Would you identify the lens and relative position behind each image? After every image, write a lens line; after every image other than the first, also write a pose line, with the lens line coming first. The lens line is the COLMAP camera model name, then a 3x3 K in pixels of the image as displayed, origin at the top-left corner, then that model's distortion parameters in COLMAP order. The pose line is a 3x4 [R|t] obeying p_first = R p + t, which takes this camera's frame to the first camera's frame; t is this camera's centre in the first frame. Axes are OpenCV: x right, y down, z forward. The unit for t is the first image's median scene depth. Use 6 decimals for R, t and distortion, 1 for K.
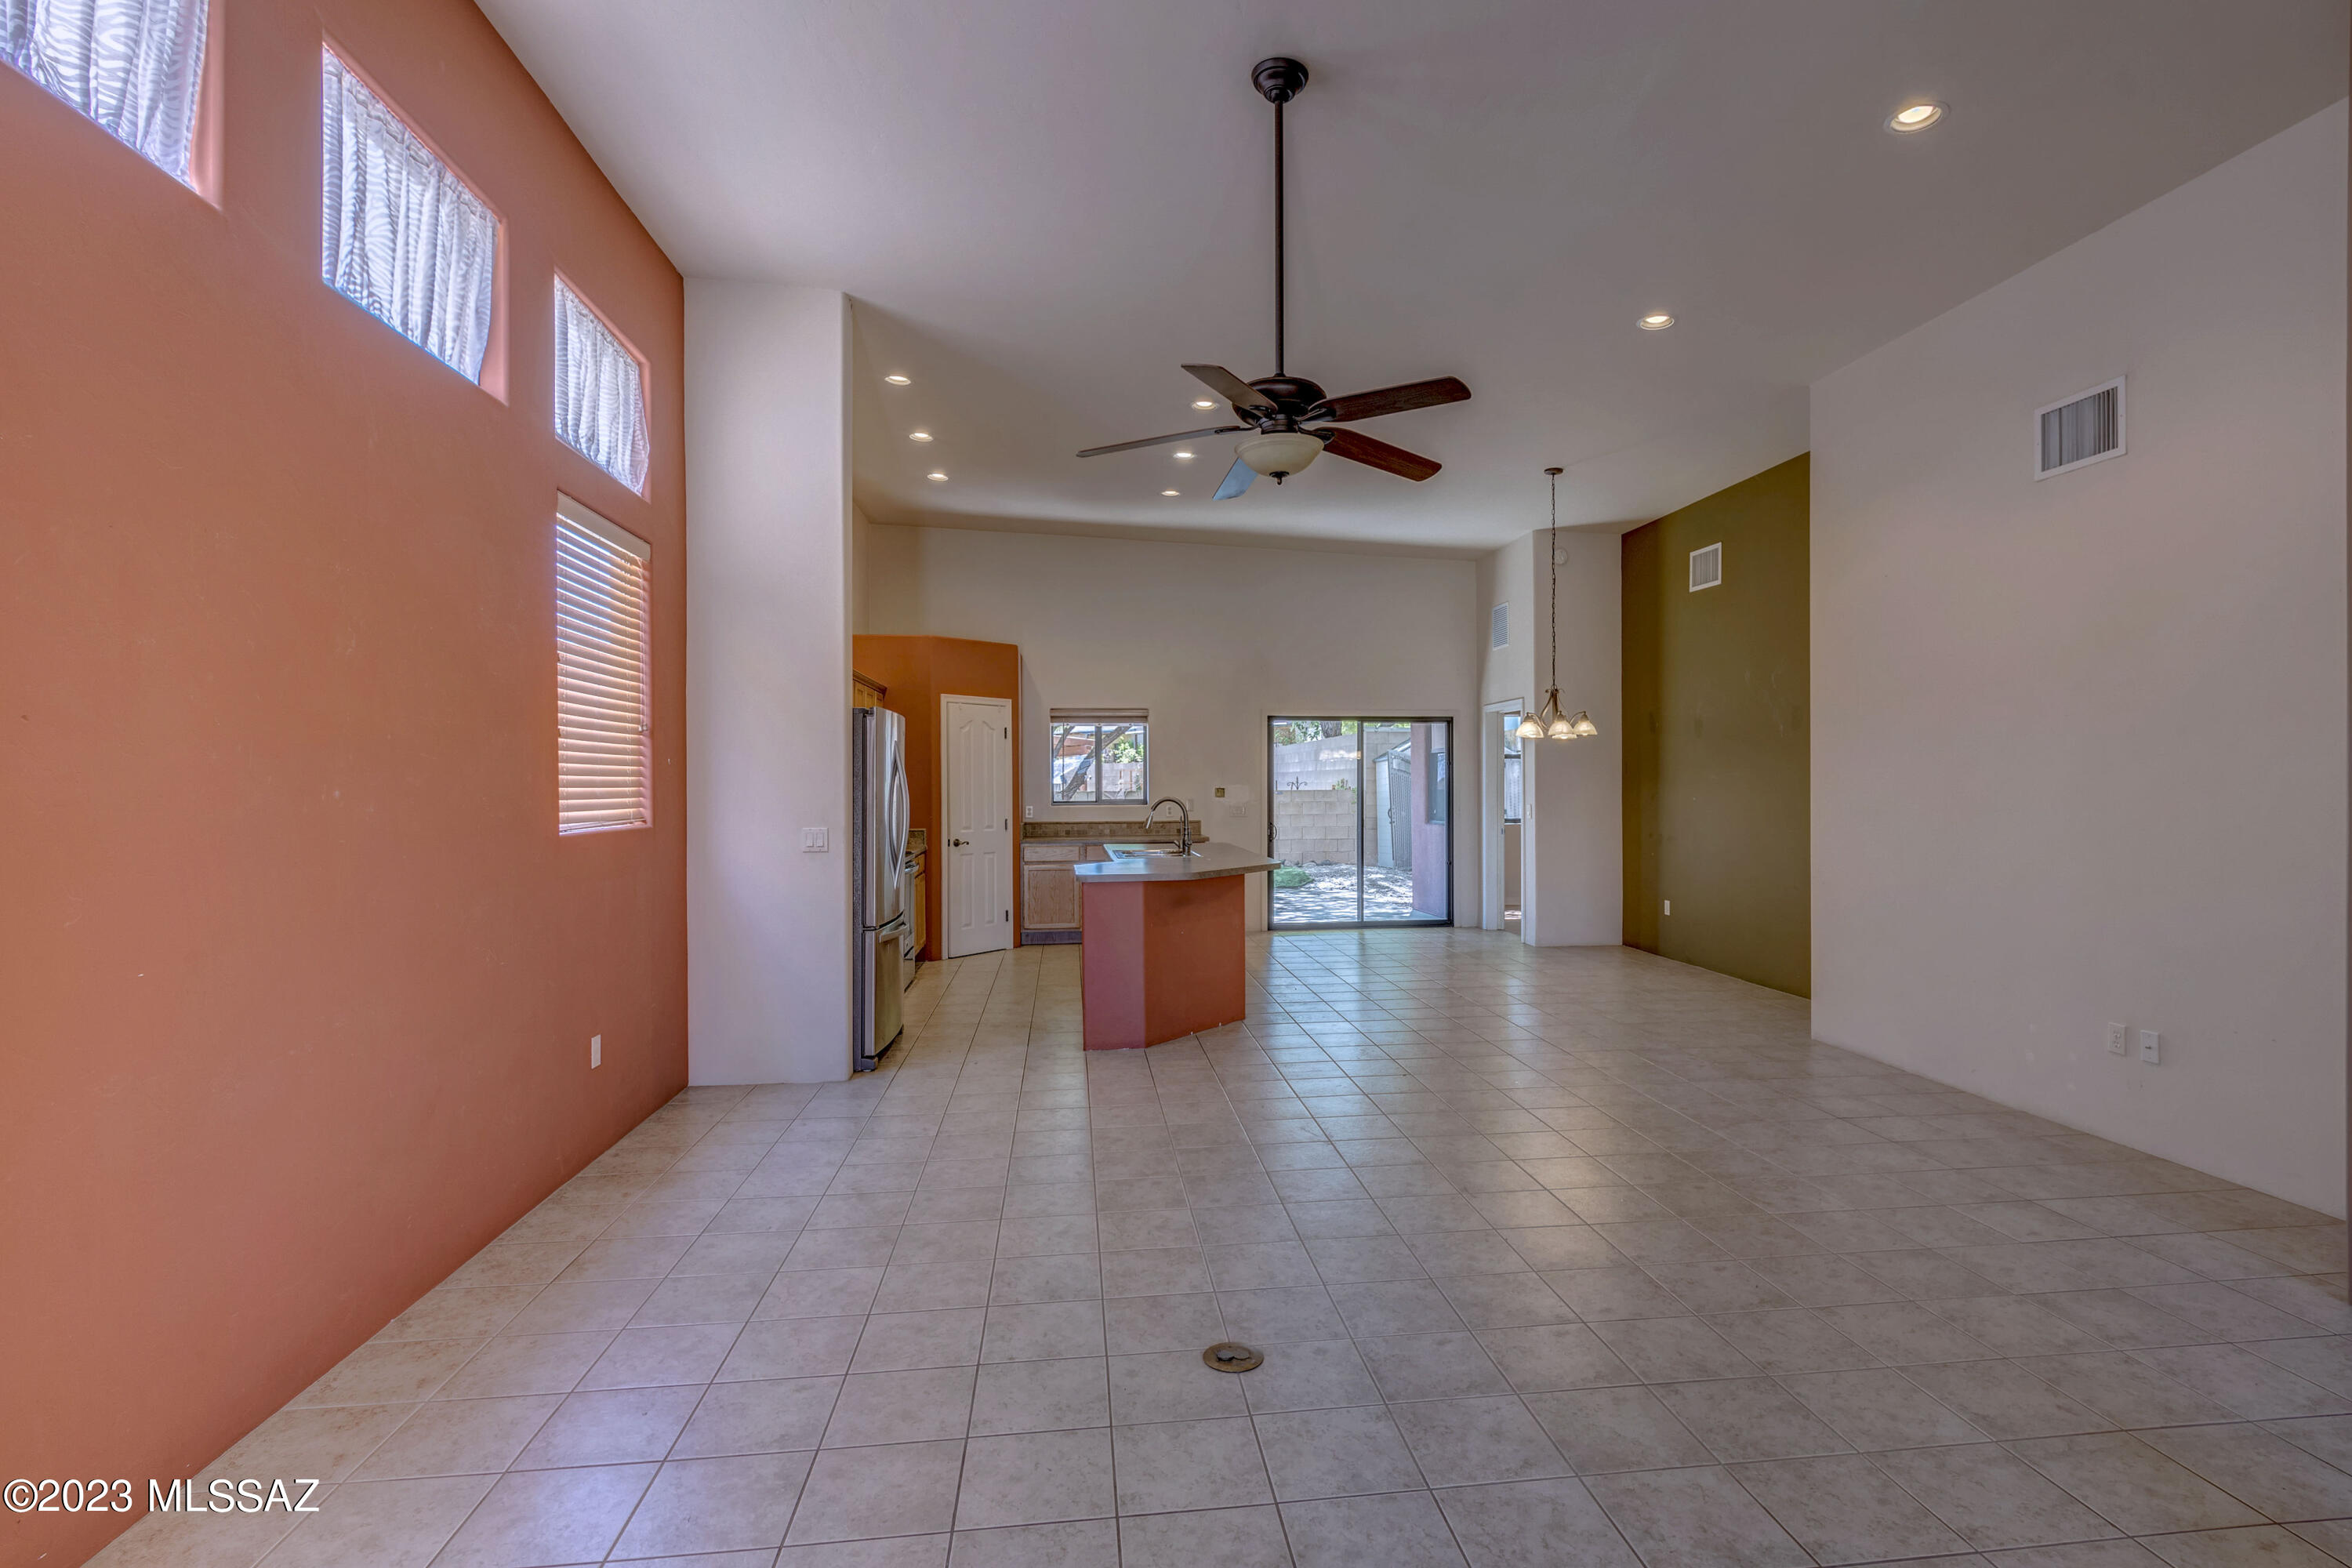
lens RADIAL K [[1116.6, 0, 1219.5], [0, 1116.6, 787.4], [0, 0, 1]] dist [0.012371, -0.006715]
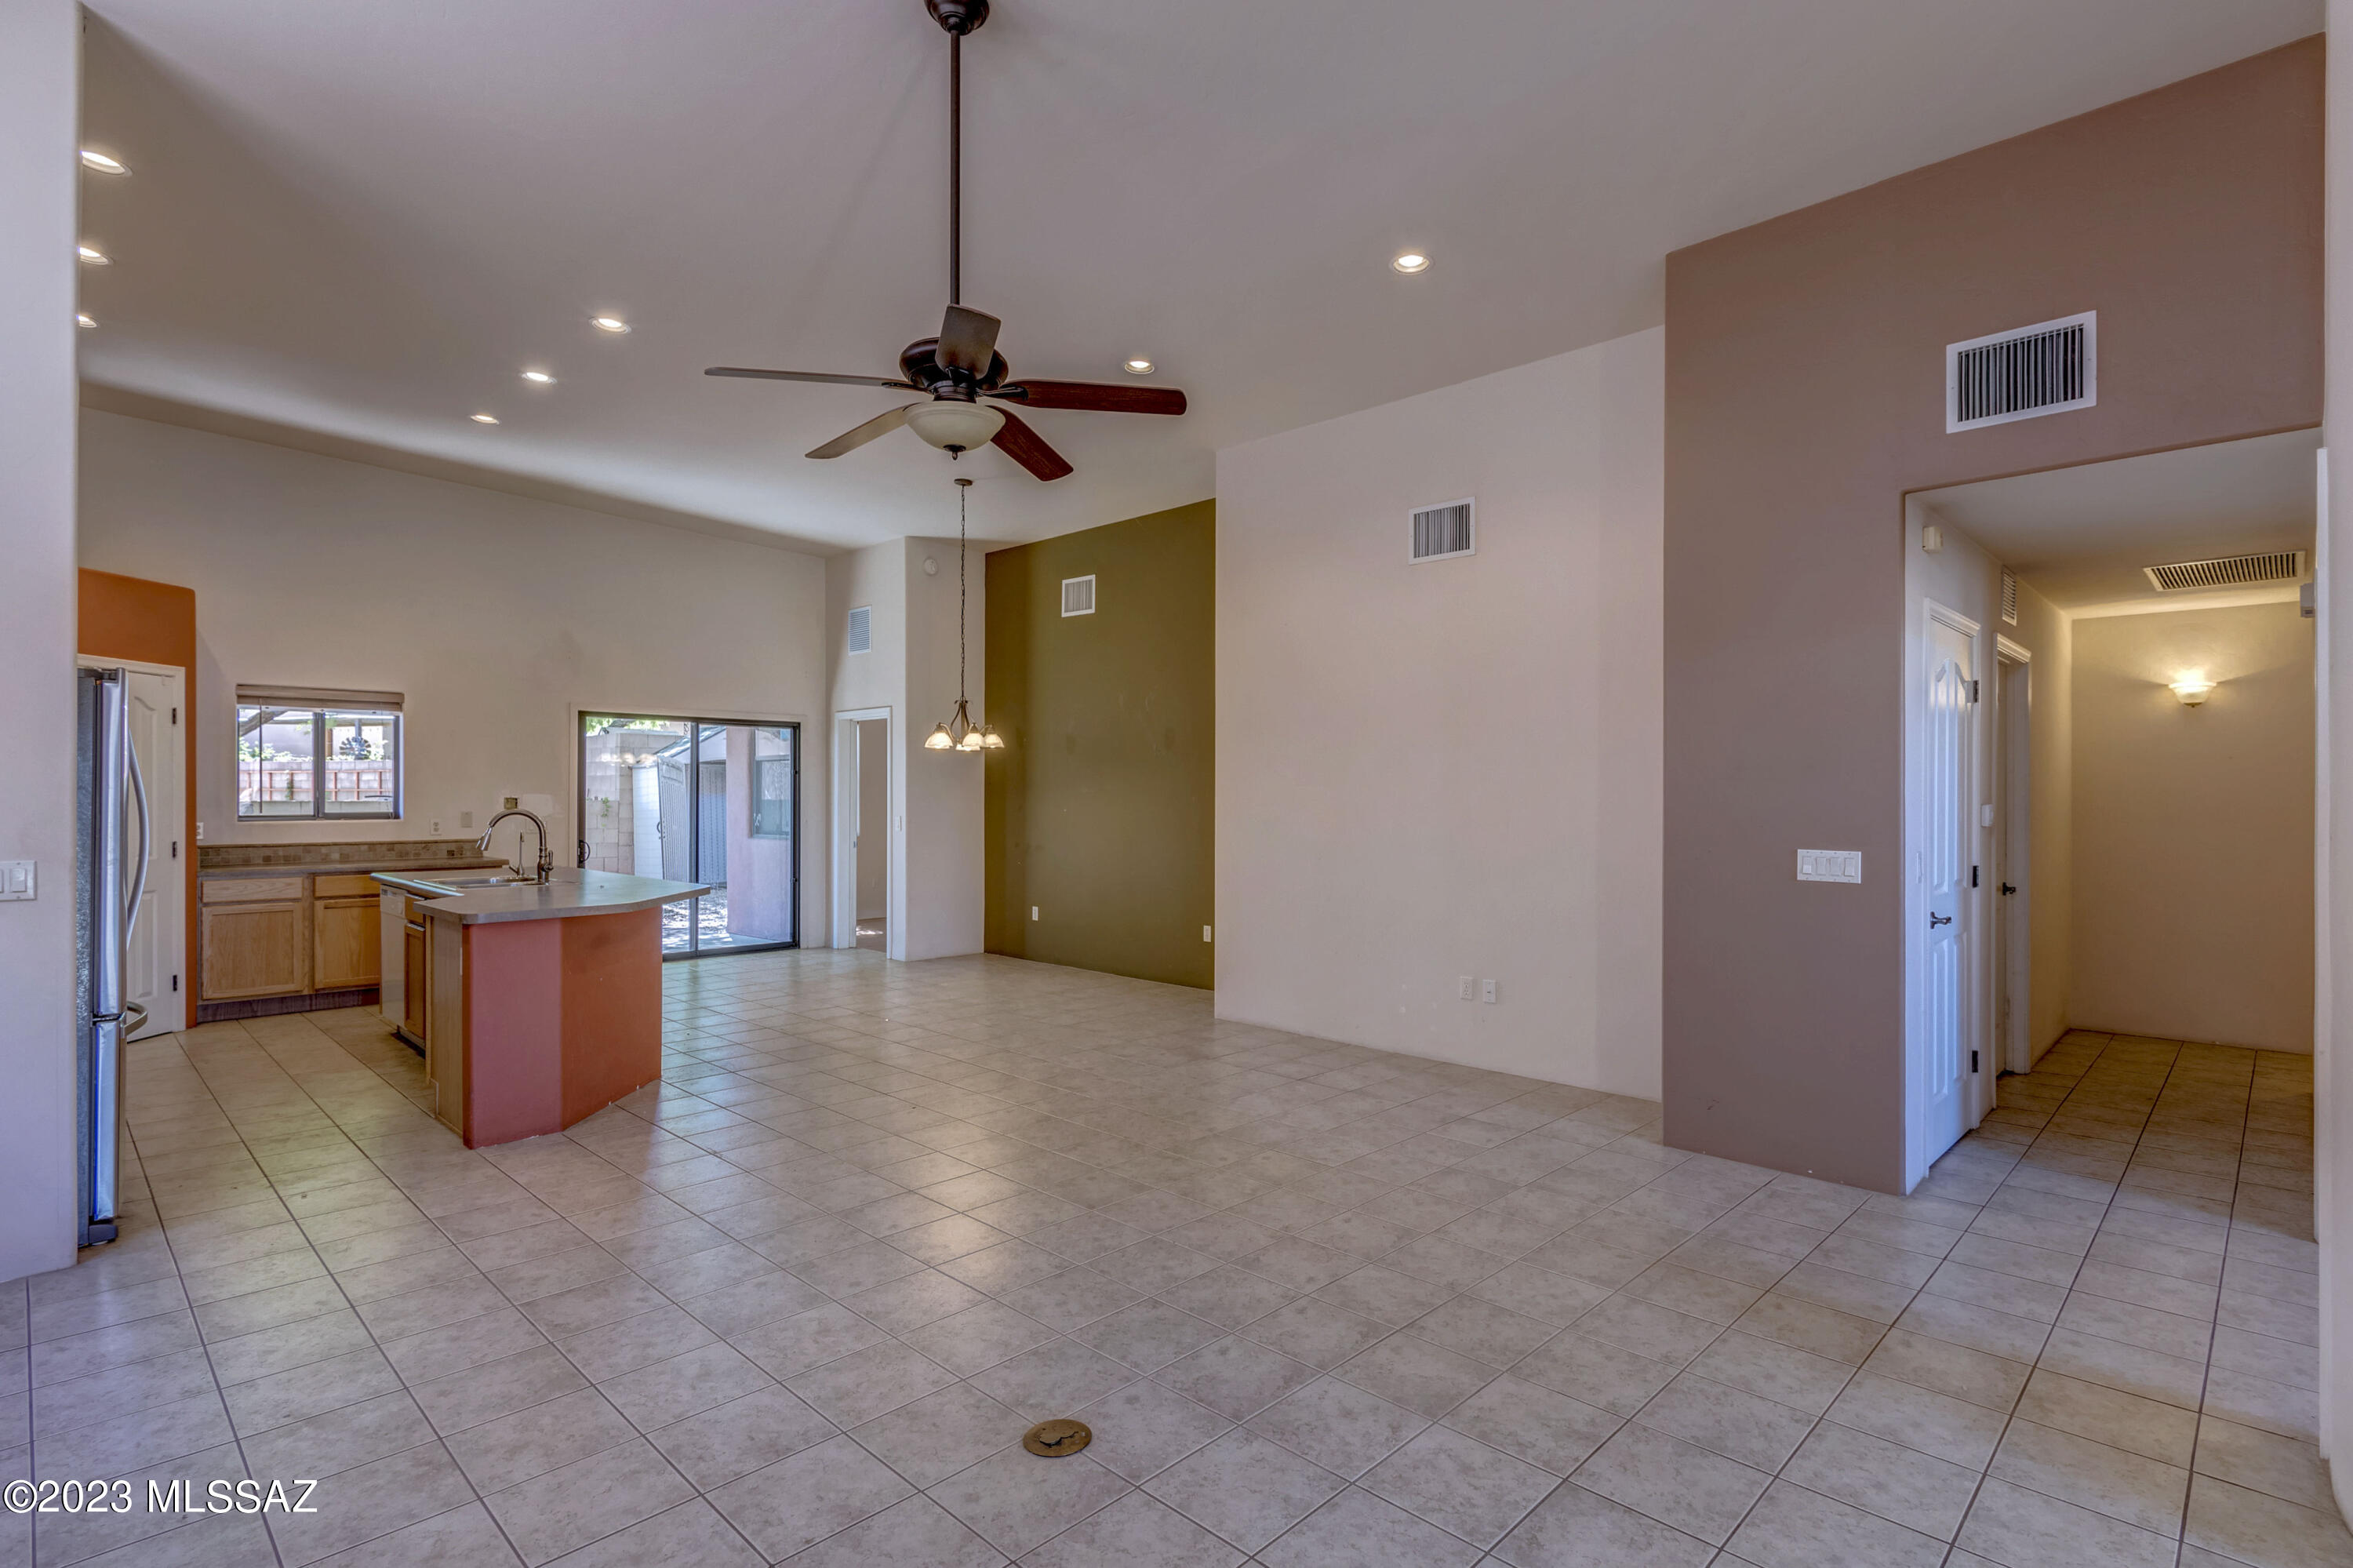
lens RADIAL K [[1128.6, 0, 1209.2], [0, 1128.6, 797.1], [0, 0, 1]] dist [0.009535, -0.007878]
pose [[0.778286, 0.005230, 0.627888, -0.154123], [-0.004530, 0.999986, -0.002714, -0.000041], [-0.627894, -0.000732, 0.778299, 0.074184]]
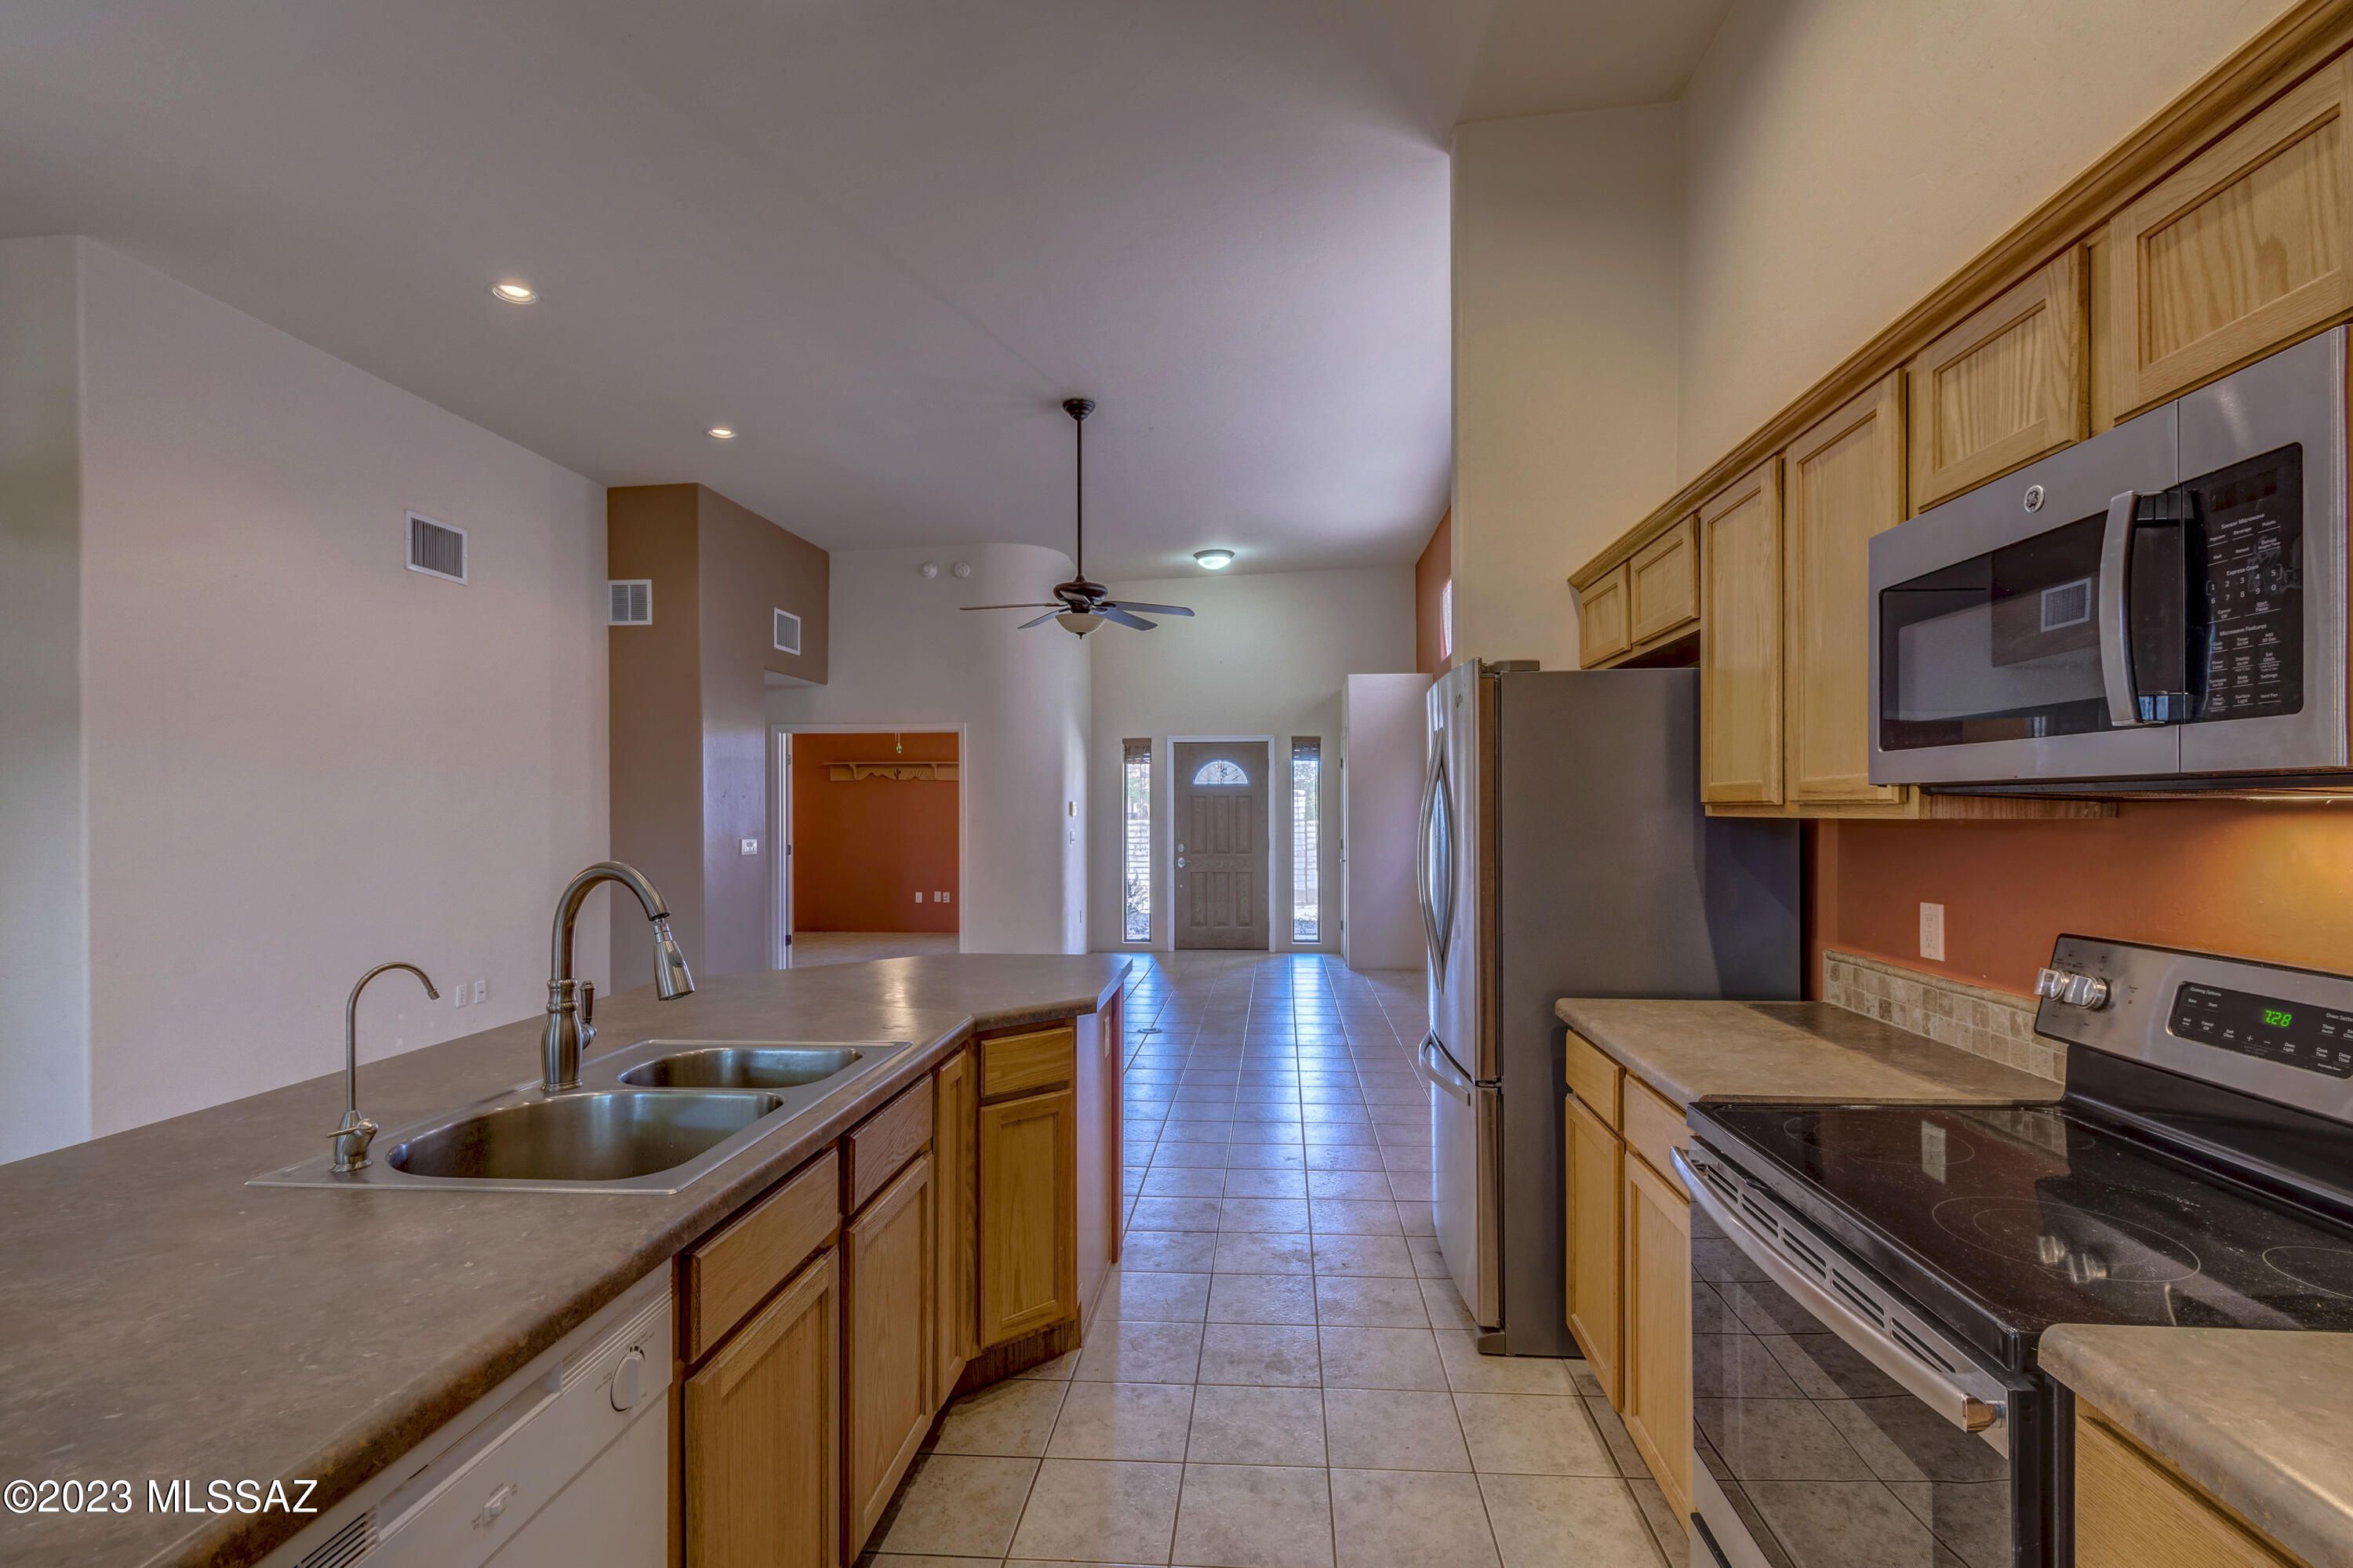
lens RADIAL K [[1050.3, 0, 1208.6], [0, 1050.3, 817.4], [0, 0, 1]] dist [0.001840, 0.000361]
pose [[-0.980472, 0.006138, 0.196562, -0.202376], [0.007931, 0.999934, 0.008334, -0.002128], [-0.196497, 0.009730, -0.980456, 1.115056]]
